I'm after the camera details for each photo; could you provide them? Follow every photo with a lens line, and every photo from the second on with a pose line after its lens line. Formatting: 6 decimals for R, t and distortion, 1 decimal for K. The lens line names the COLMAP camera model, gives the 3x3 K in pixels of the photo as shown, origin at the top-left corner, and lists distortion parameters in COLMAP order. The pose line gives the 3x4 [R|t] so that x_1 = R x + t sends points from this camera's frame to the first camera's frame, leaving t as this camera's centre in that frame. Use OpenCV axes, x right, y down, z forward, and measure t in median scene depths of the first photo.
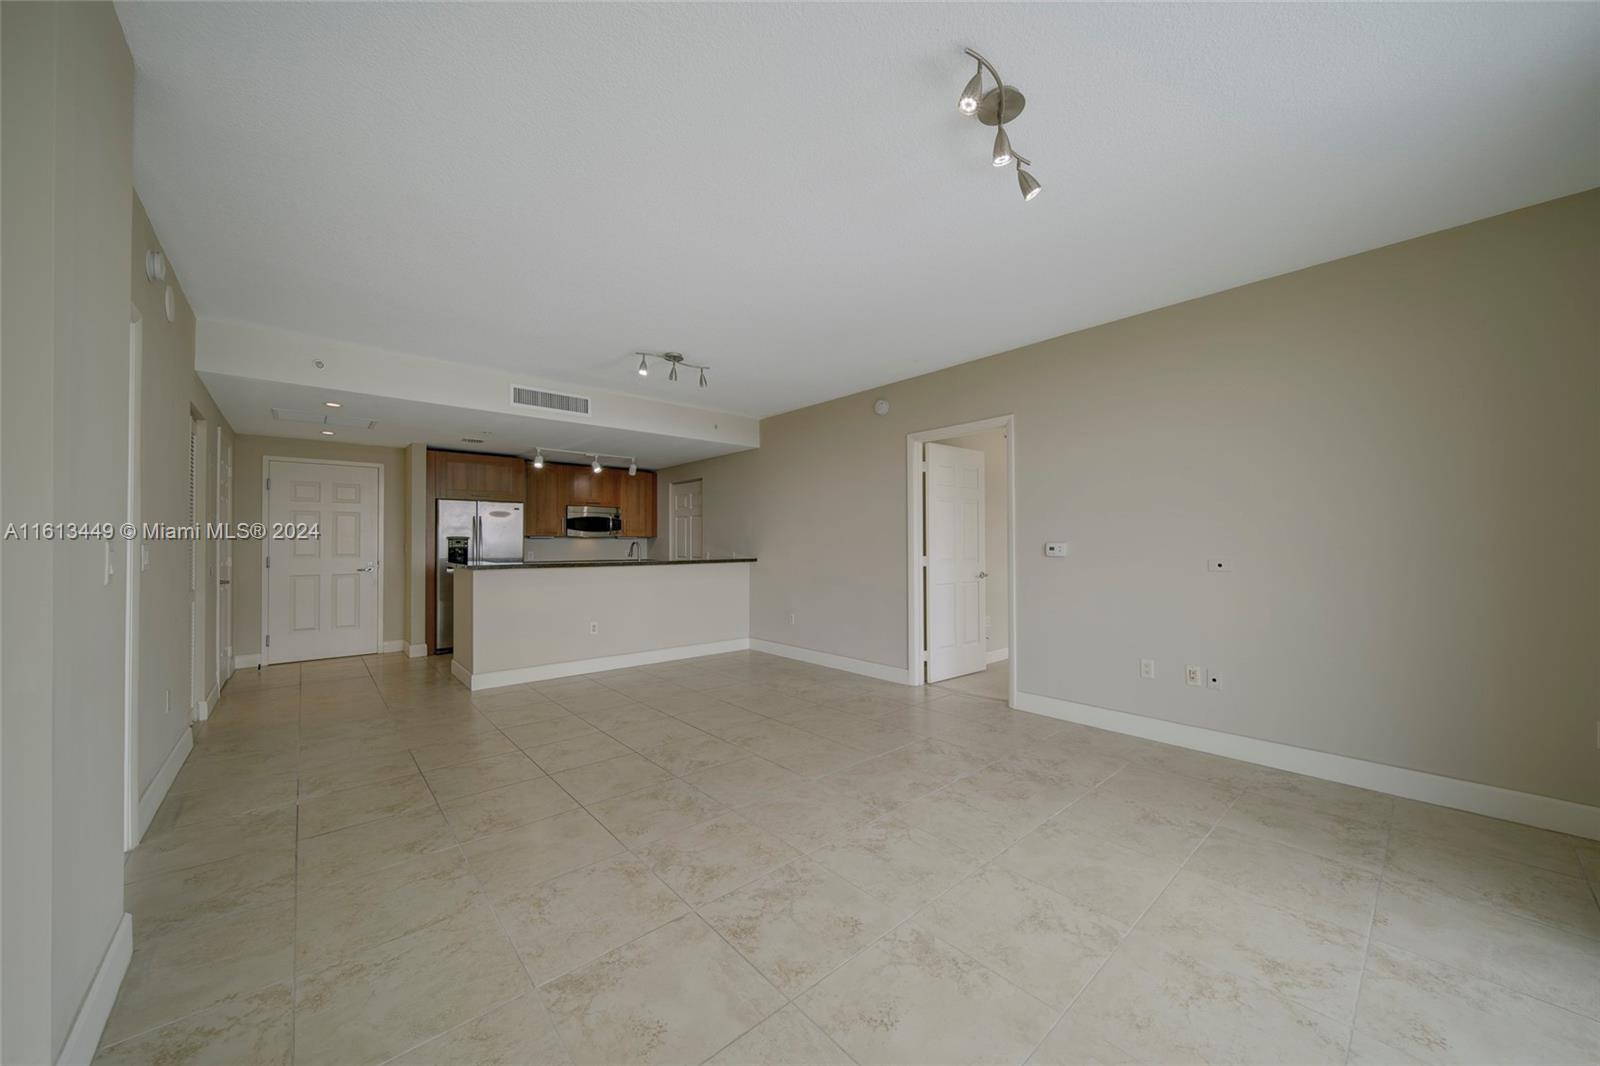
lens RADIAL K [[573.6, 0, 801.0], [0, 573.6, 540.2], [0, 0, 1]] dist [0.001242, -0.001001]
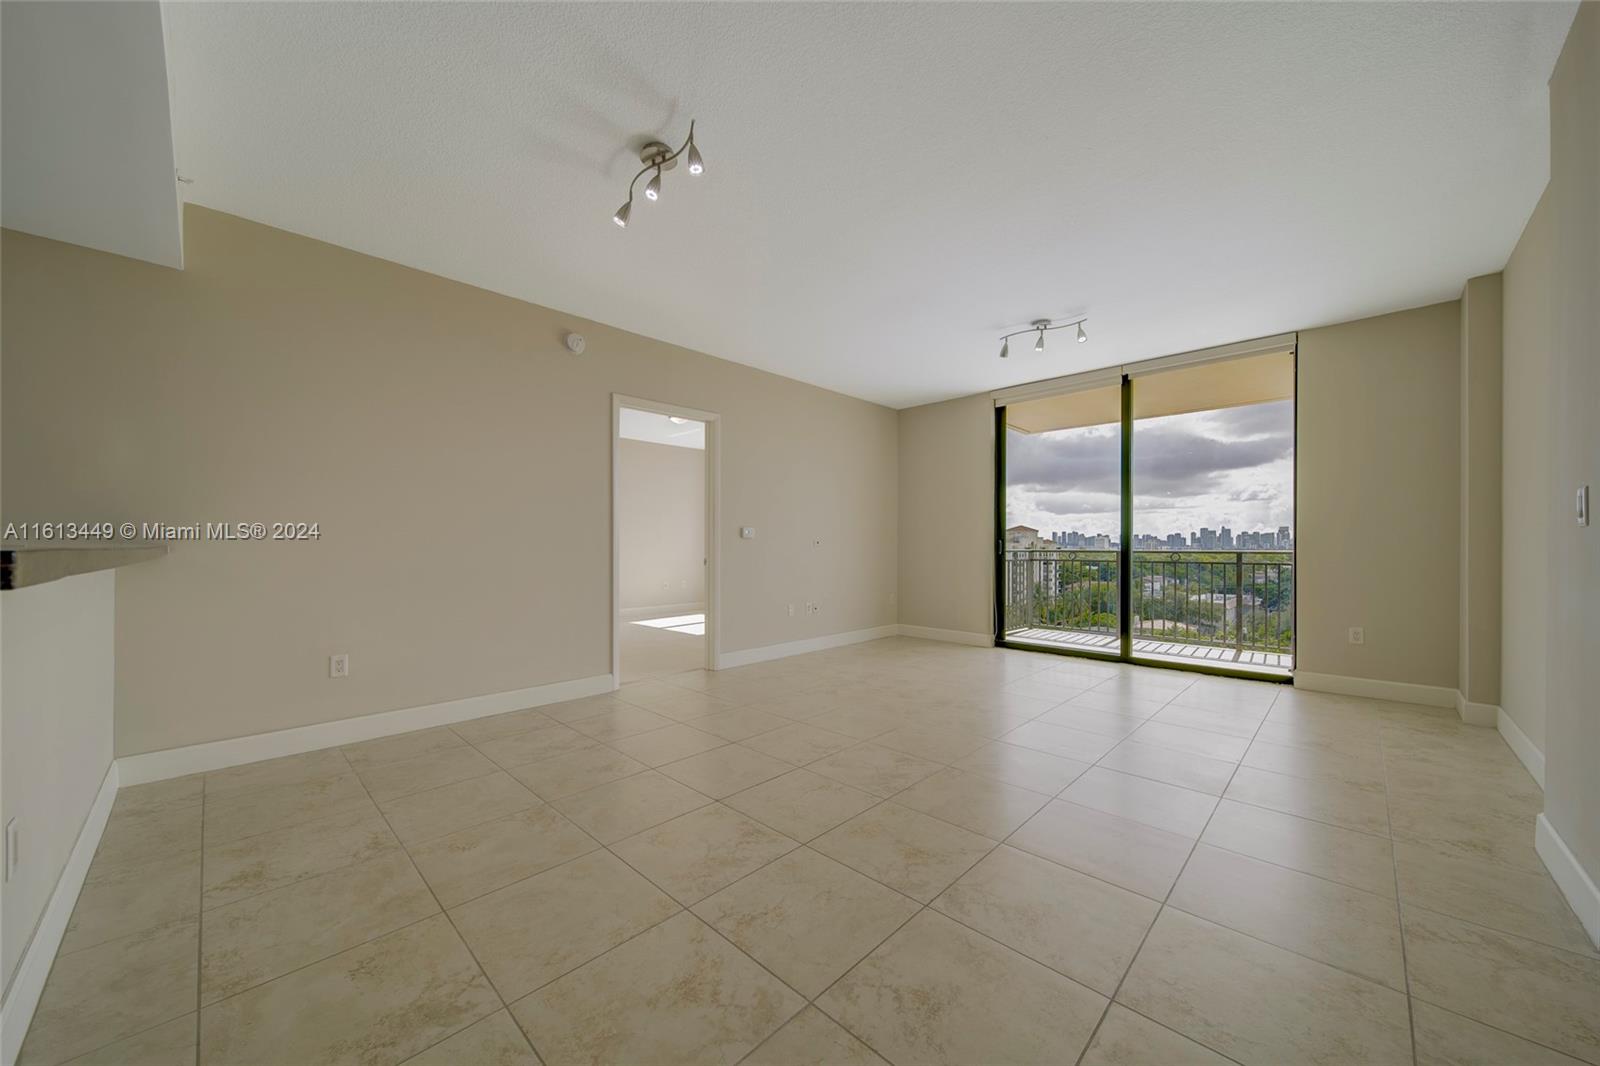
lens RADIAL K [[573.6, 0, 796.5], [0, 573.6, 548.2], [0, 0, 1]] dist [0.001242, -0.001001]
pose [[-0.086164, -0.002854, 0.996277, -0.529758], [-0.008678, 0.999960, 0.002114, 0.030958], [-0.996243, -0.008463, -0.086185, 0.632046]]
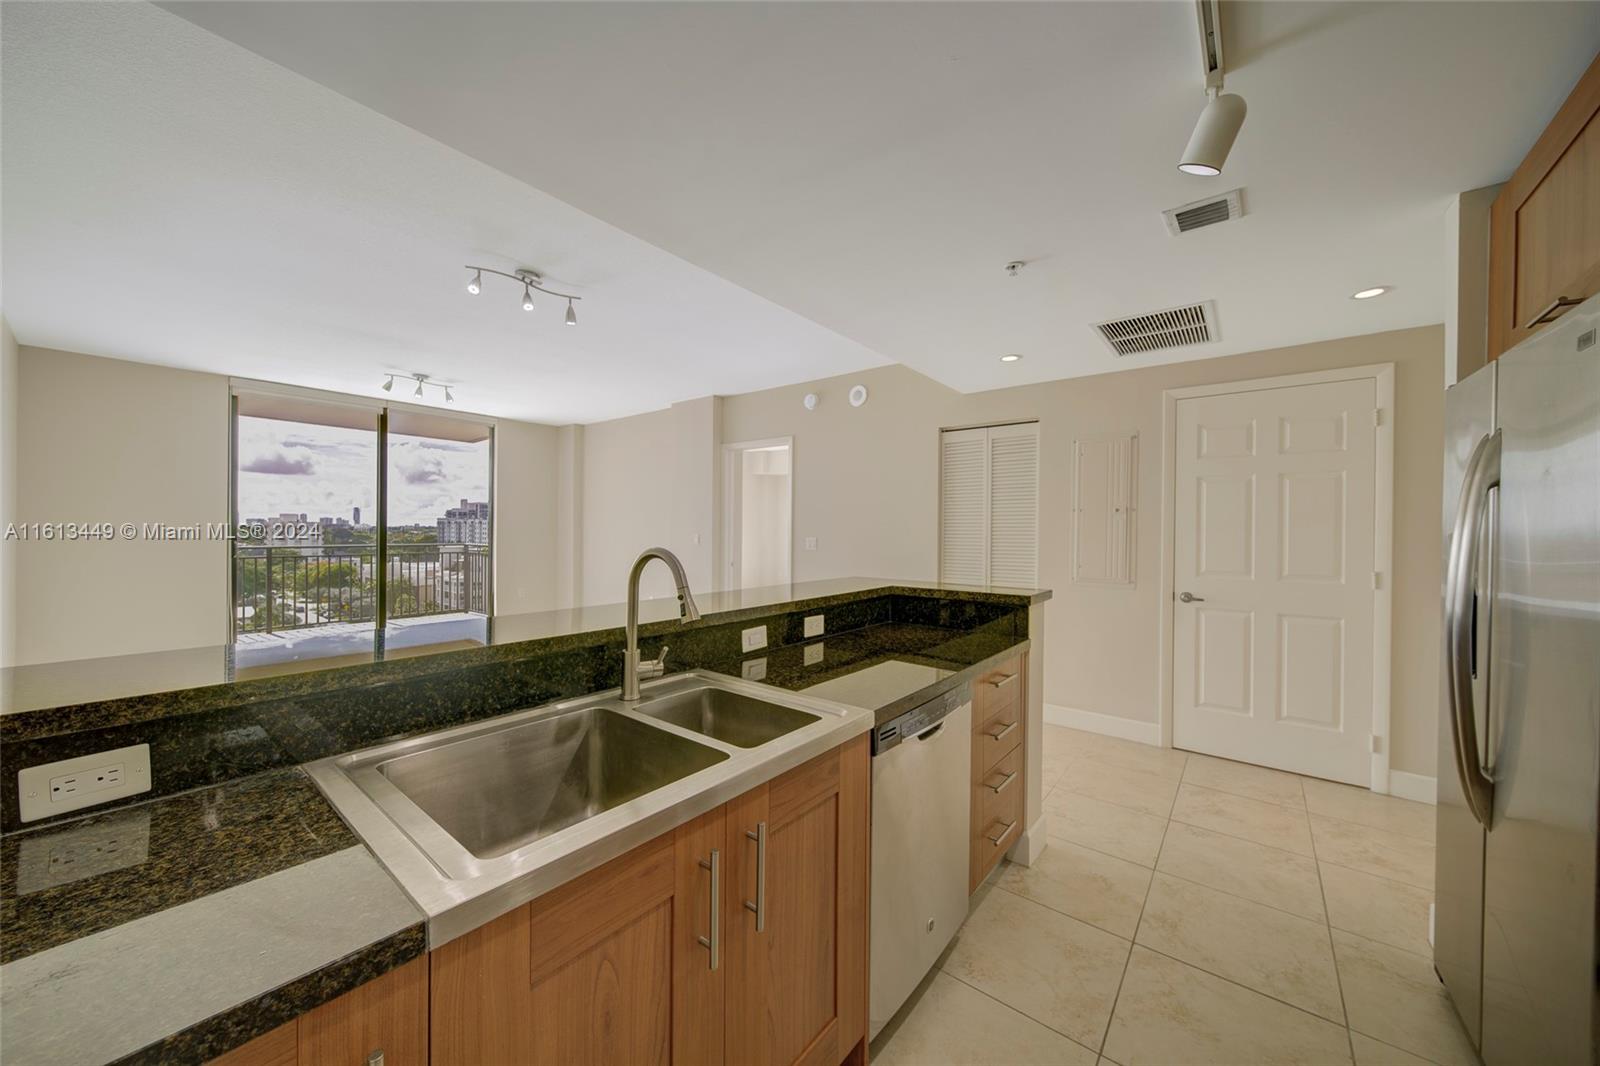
lens RADIAL K [[573.6, 0, 798.5], [0, 573.6, 533.8], [0, 0, 1]] dist [0.001242, -0.001001]
pose [[-0.984969, -0.006681, -0.172600, -0.297721], [-0.007350, 0.999968, 0.003235, -0.004737], [0.172572, 0.004455, -0.984987, 1.218131]]
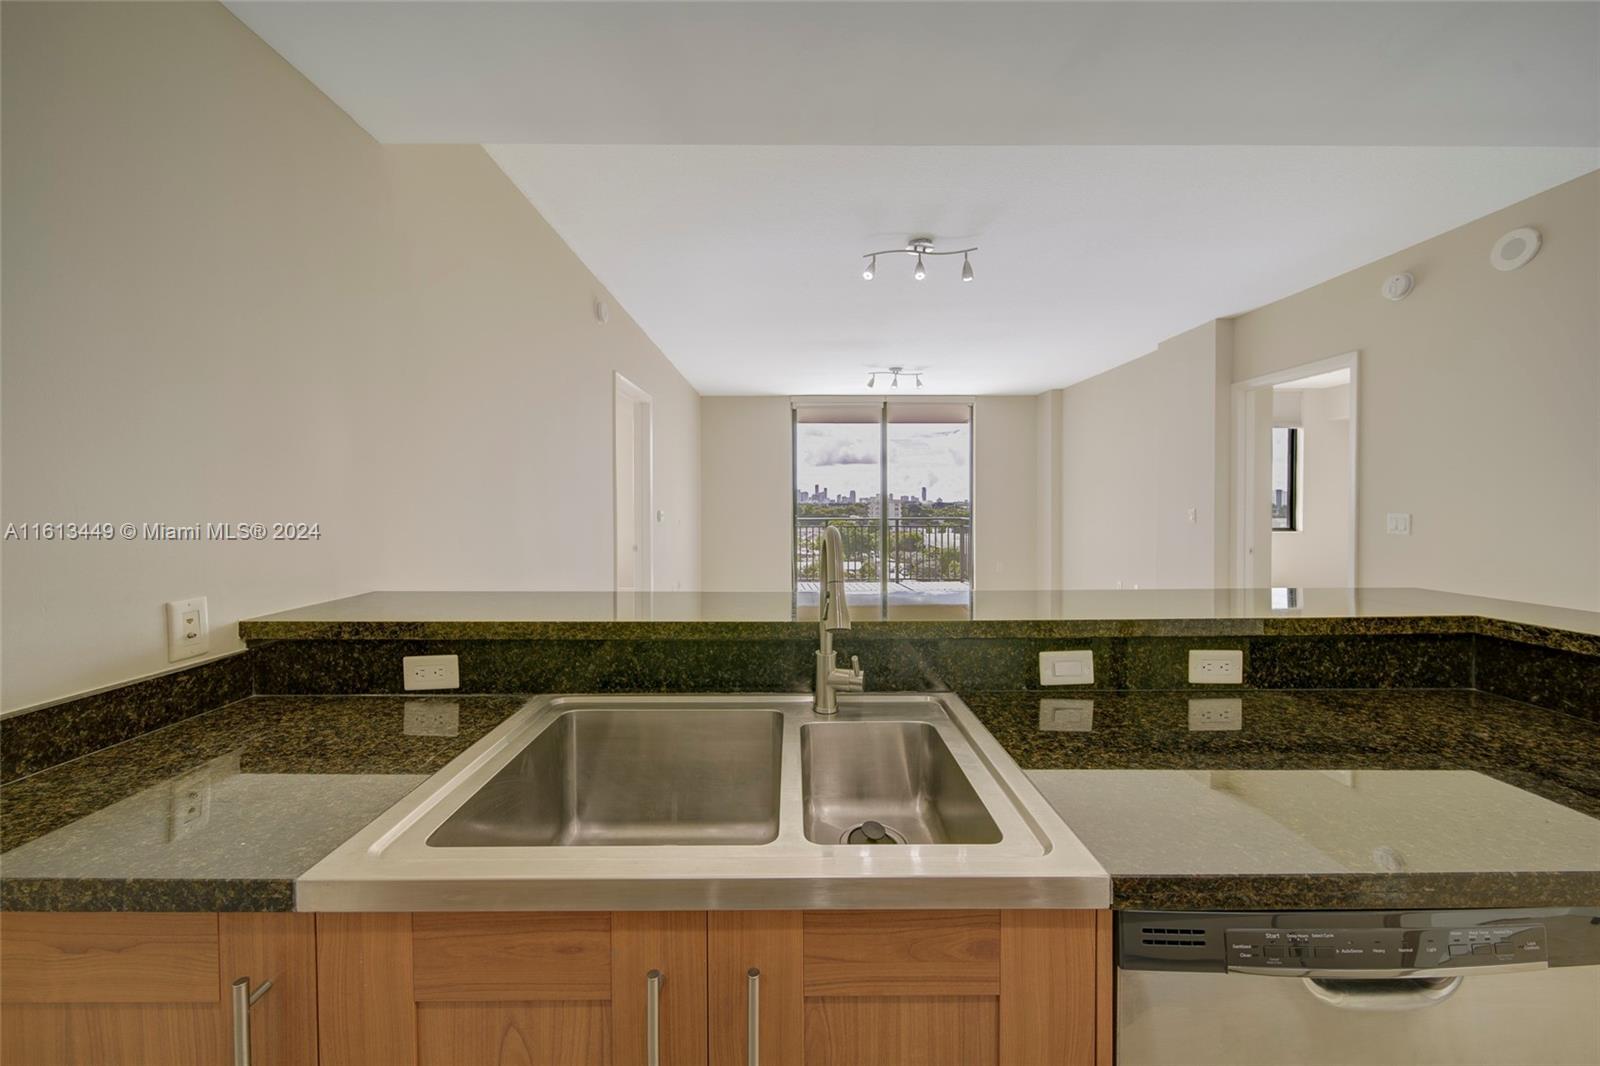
lens RADIAL K [[573.6, 0, 787.4], [0, 573.6, 510.3], [0, 0, 1]] dist [0.001242, -0.001001]
pose [[-0.753289, -0.006560, 0.657657, -0.386197], [0.000008, 0.999950, 0.009984, -0.004995], [-0.657690, 0.007525, -0.753251, 1.128778]]
